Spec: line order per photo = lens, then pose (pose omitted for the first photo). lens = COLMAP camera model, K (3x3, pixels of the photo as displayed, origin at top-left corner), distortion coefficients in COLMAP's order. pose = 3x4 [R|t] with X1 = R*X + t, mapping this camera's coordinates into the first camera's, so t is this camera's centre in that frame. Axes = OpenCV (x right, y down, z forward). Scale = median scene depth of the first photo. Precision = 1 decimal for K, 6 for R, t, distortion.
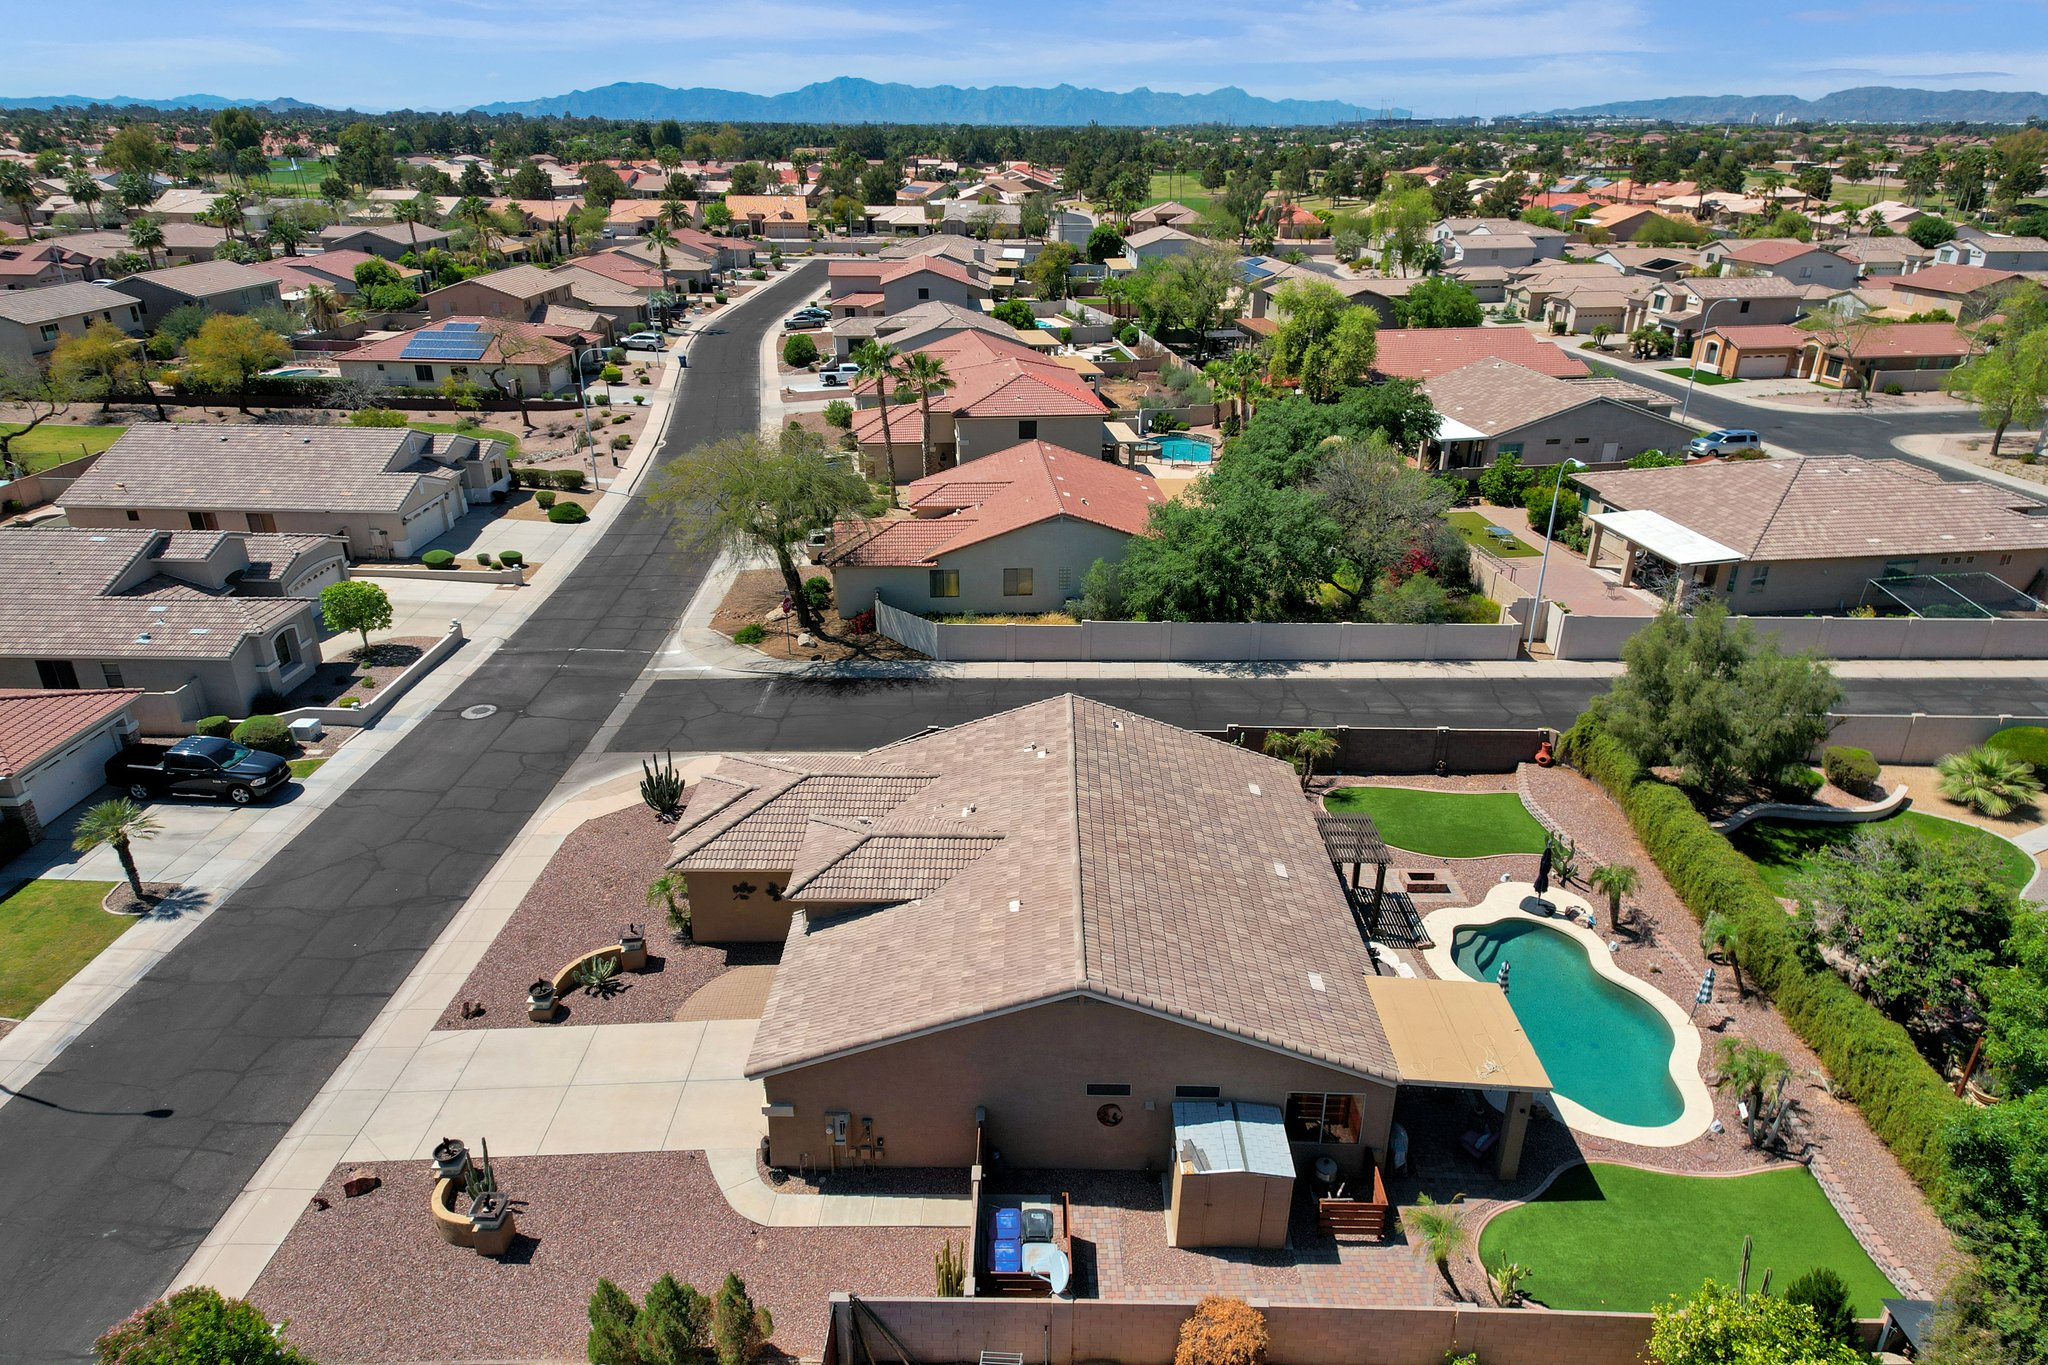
lens RADIAL K [[1250.3, 0, 1027.8], [0, 1250.3, 714.6], [0, 0, 1]] dist [0.098749, -0.077909]
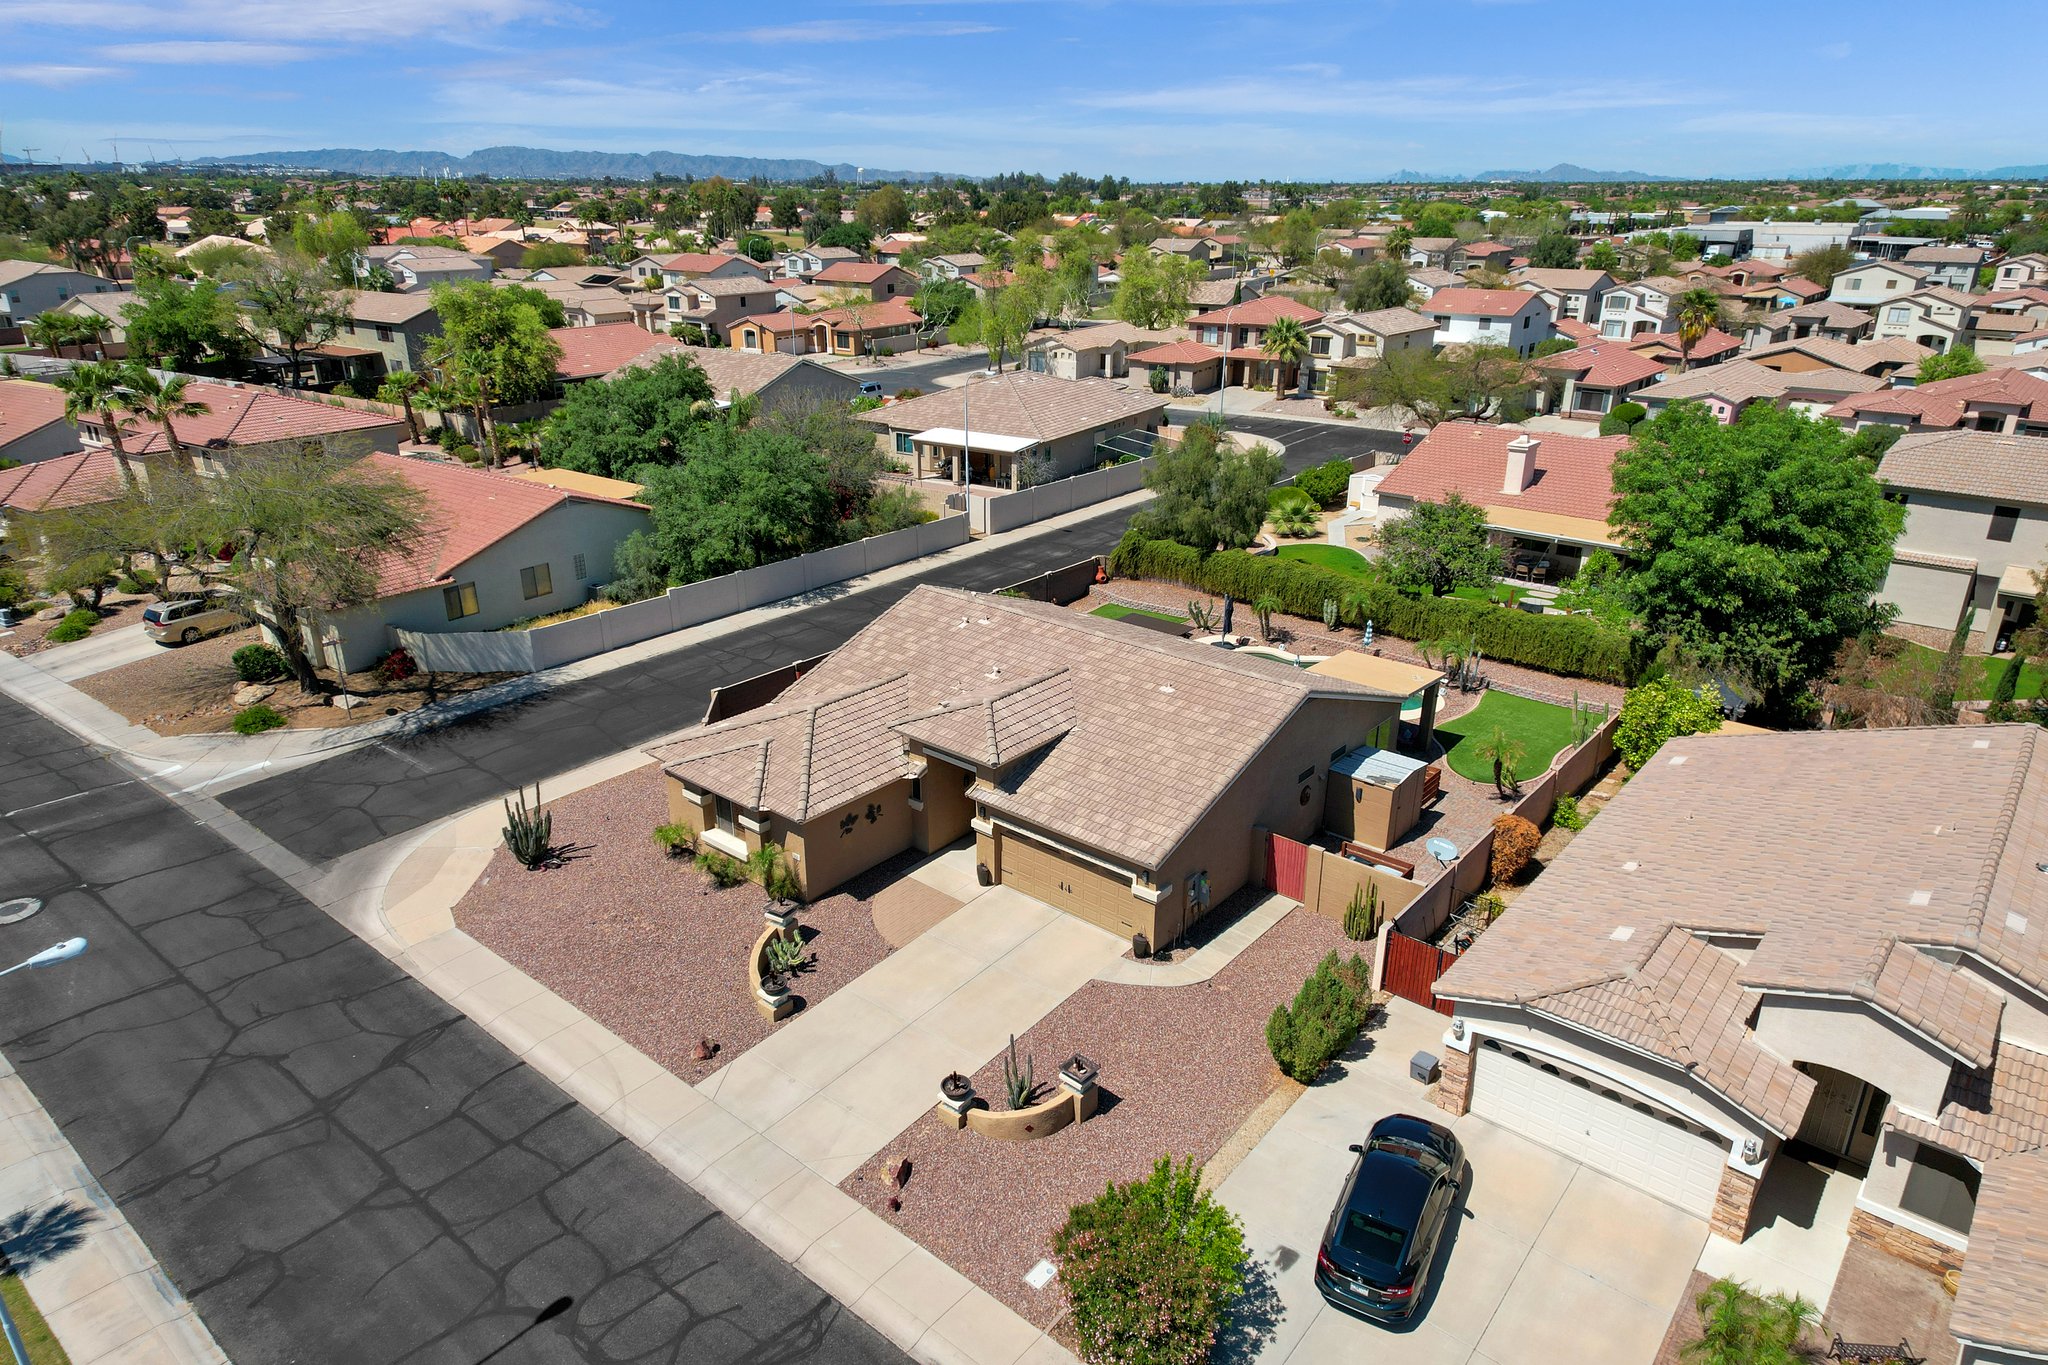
lens RADIAL K [[1250.3, 0, 1027.8], [0, 1250.3, 714.6], [0, 0, 1]] dist [0.098749, -0.077909]
pose [[0.632556, -0.302747, 0.712893, -0.511310], [0.326781, 0.938824, 0.108737, 0.001039], [-0.702201, 0.164178, 0.692791, 0.143105]]
